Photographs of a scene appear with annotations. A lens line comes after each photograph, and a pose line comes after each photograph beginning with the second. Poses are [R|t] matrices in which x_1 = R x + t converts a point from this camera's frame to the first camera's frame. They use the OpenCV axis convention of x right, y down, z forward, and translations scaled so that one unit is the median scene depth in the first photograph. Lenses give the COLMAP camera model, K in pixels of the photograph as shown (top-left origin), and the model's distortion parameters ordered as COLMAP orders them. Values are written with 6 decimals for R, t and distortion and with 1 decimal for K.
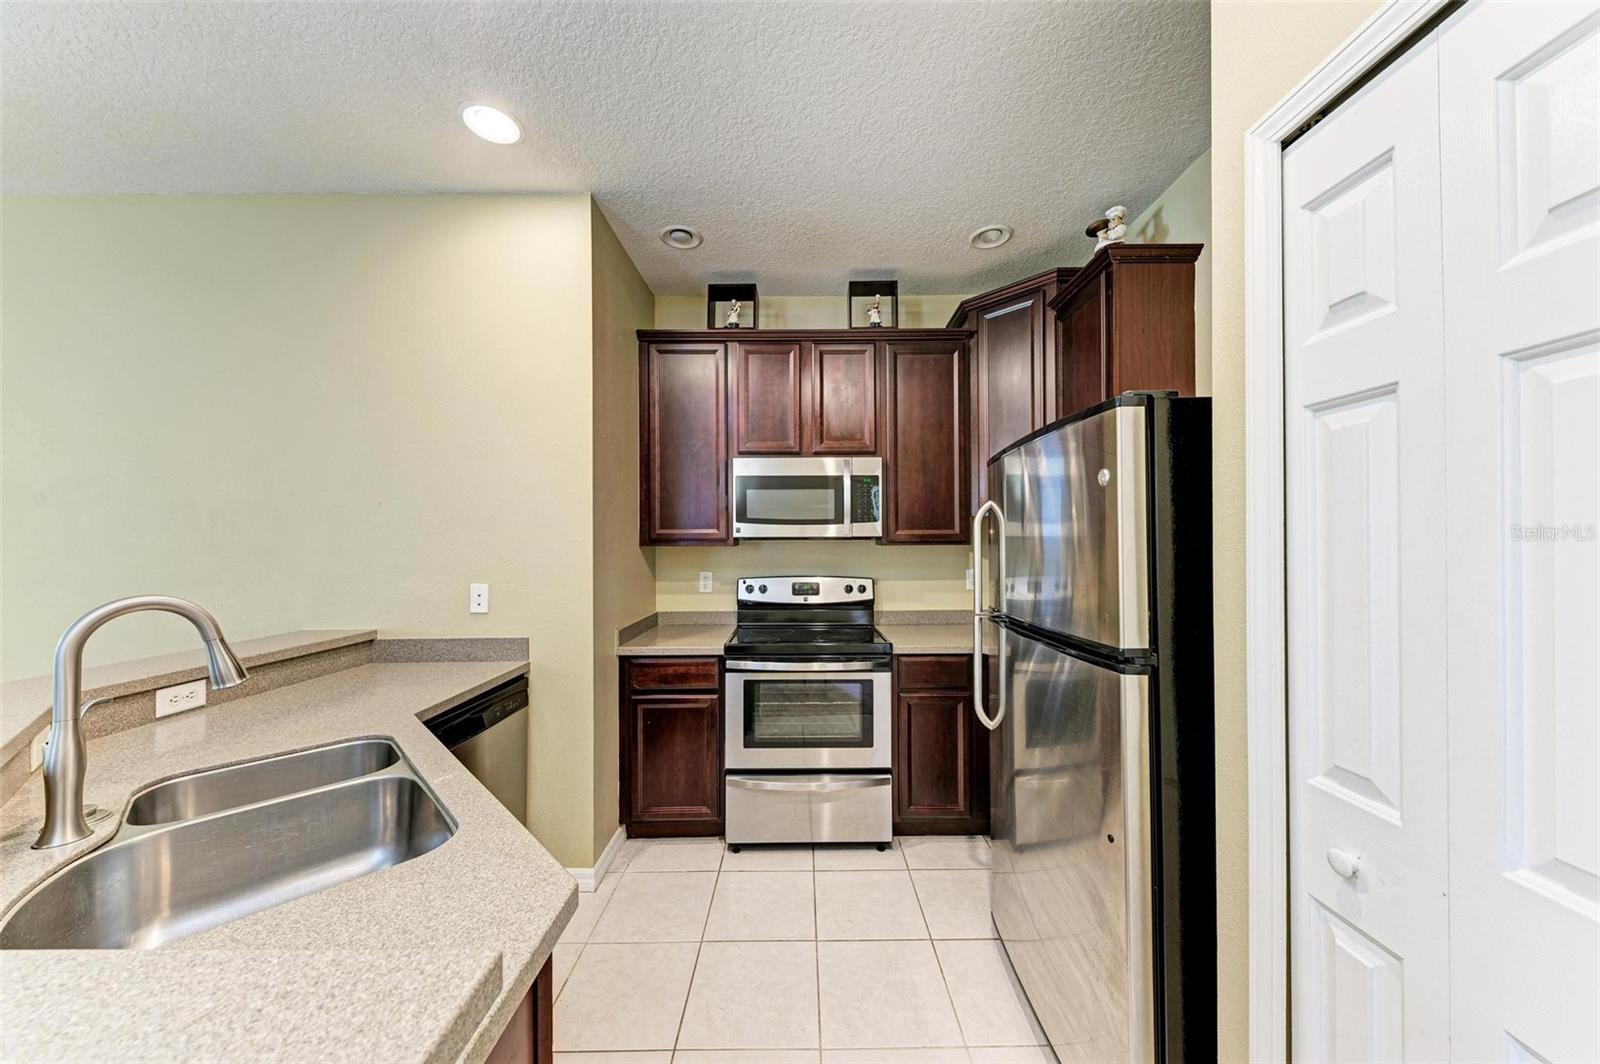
lens RADIAL K [[544.0, 0, 802.1], [0, 544.0, 540.9], [0, 0, 1]] dist [0.007375, -0.000263]
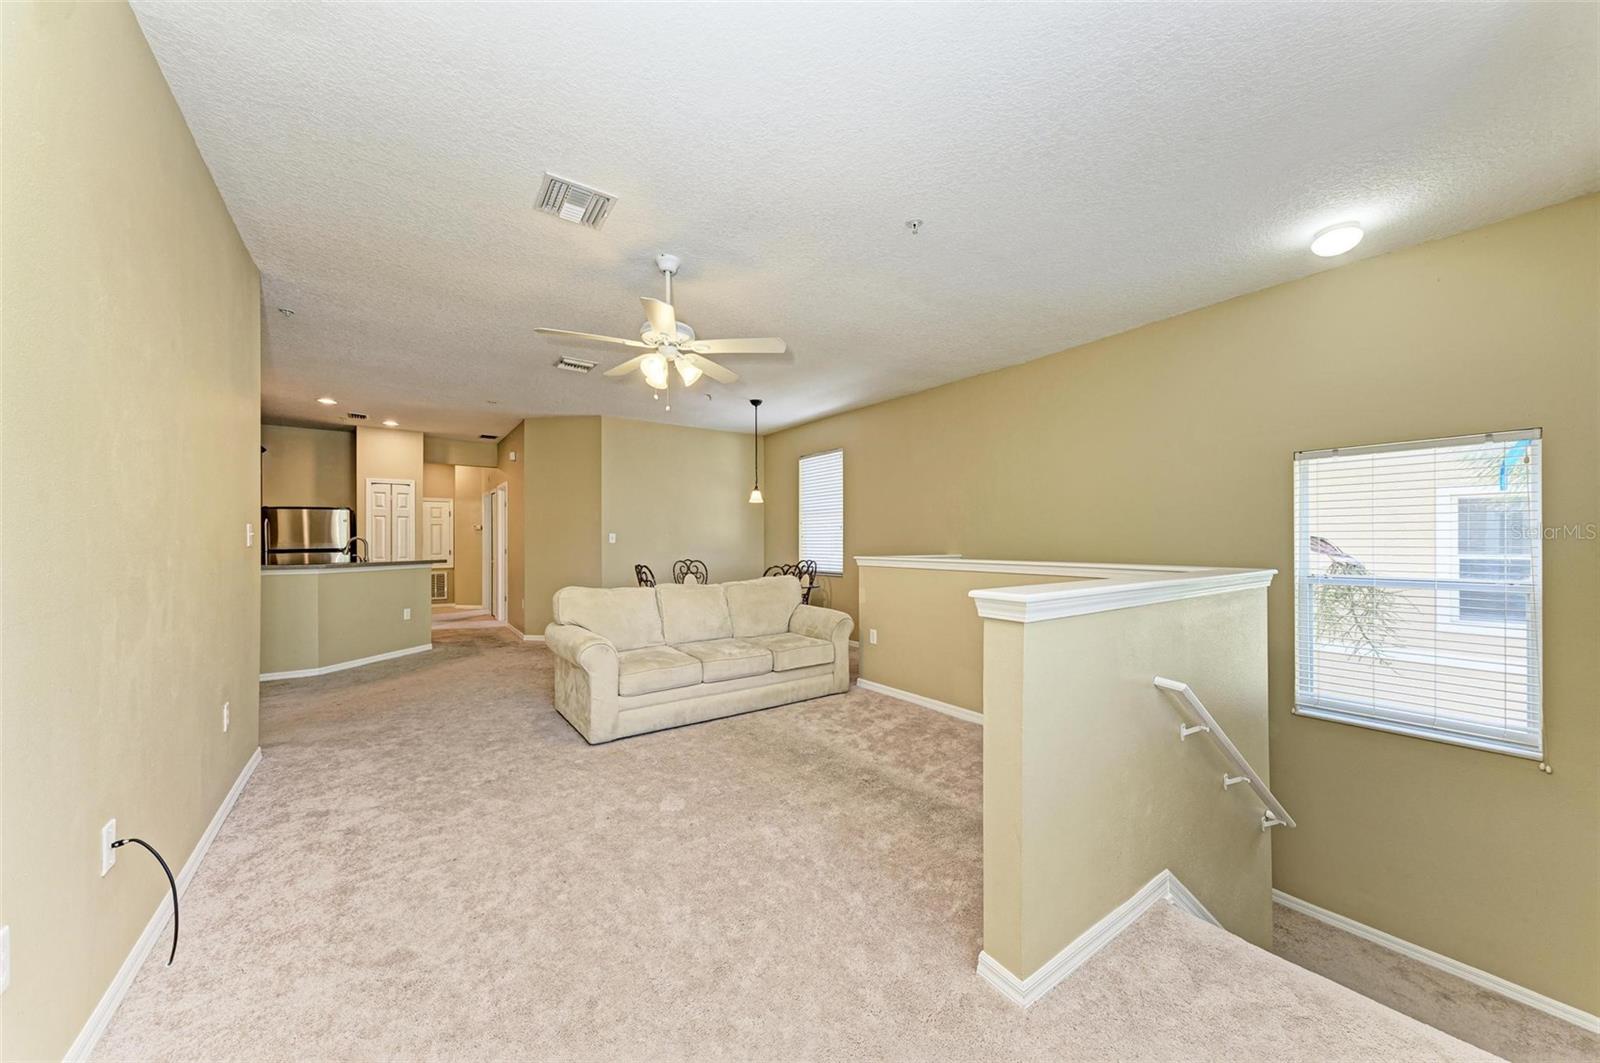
lens RADIAL K [[561.0, 0, 806.0], [0, 561.0, 538.7], [0, 0, 1]] dist [0.015932, -0.006518]
pose [[-0.590716, 0.008572, 0.806834, -3.229901], [0.002523, 0.999958, -0.008777, 0.064583], [-0.806875, -0.003150, -0.590713, 0.246418]]
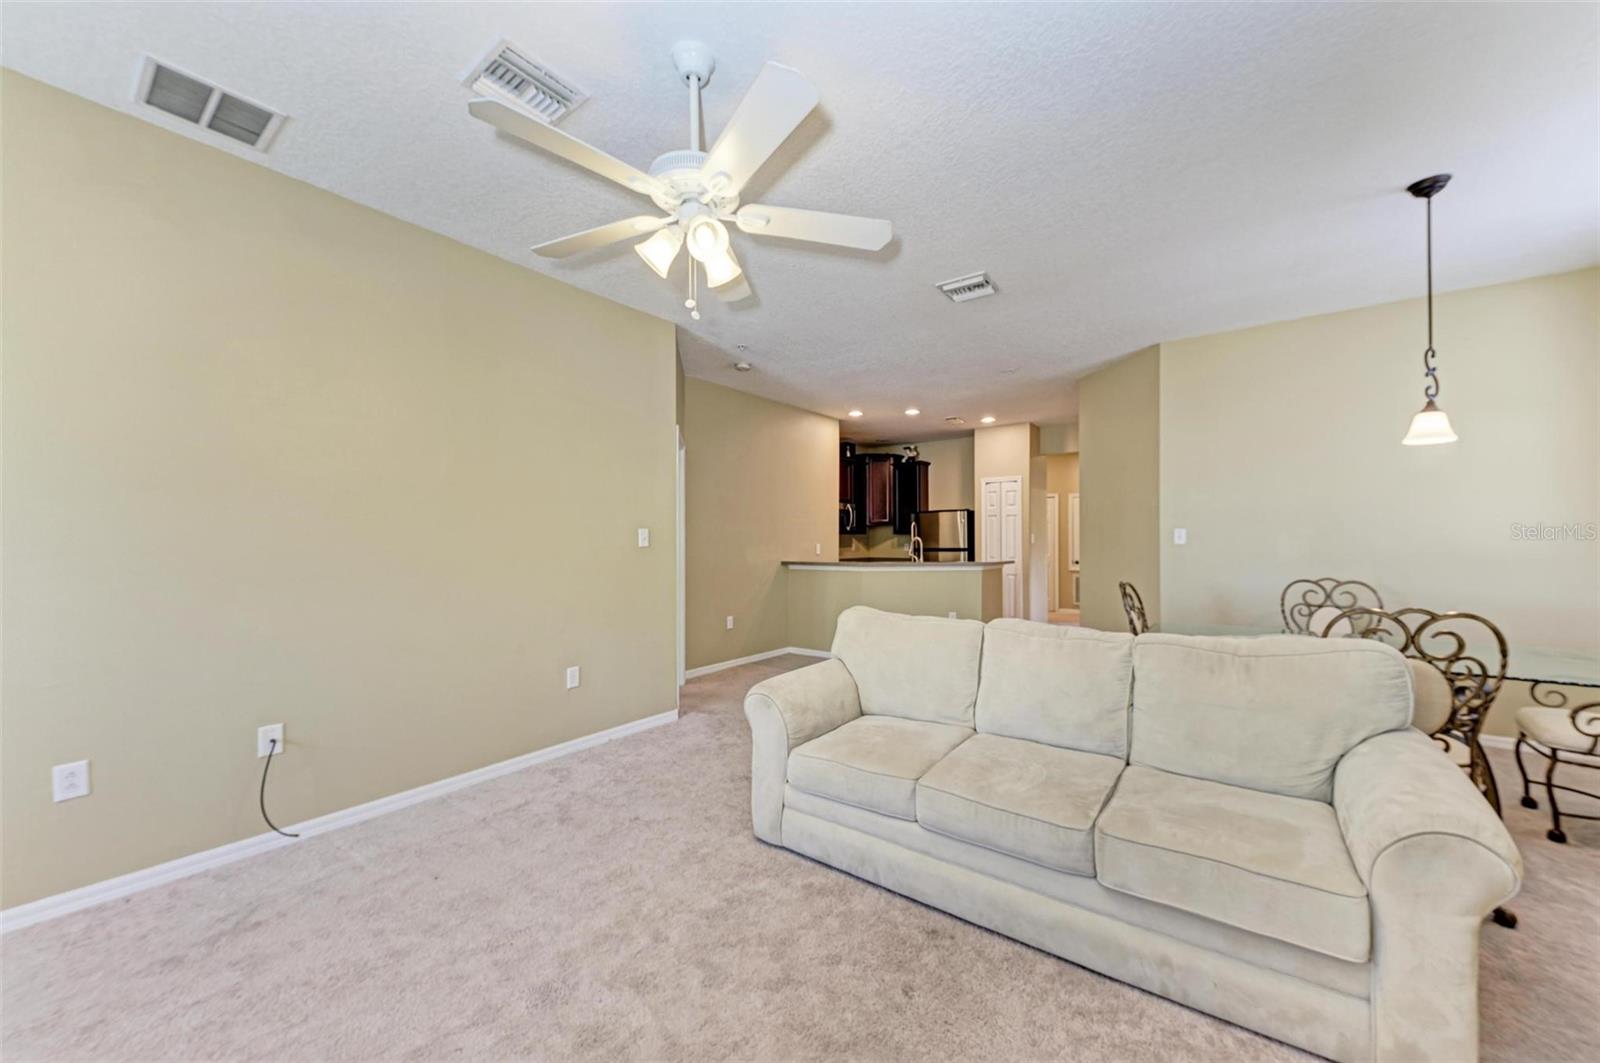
lens RADIAL K [[601.3, 0, 802.6], [0, 601.3, 538.7], [0, 0, 1]] dist [0.008999, -0.000045]
pose [[0.602468, 0.007000, 0.798112, -2.626495], [-0.001695, 0.999971, -0.007491, 0.058427], [-0.798141, 0.003161, 0.602462, -0.742381]]
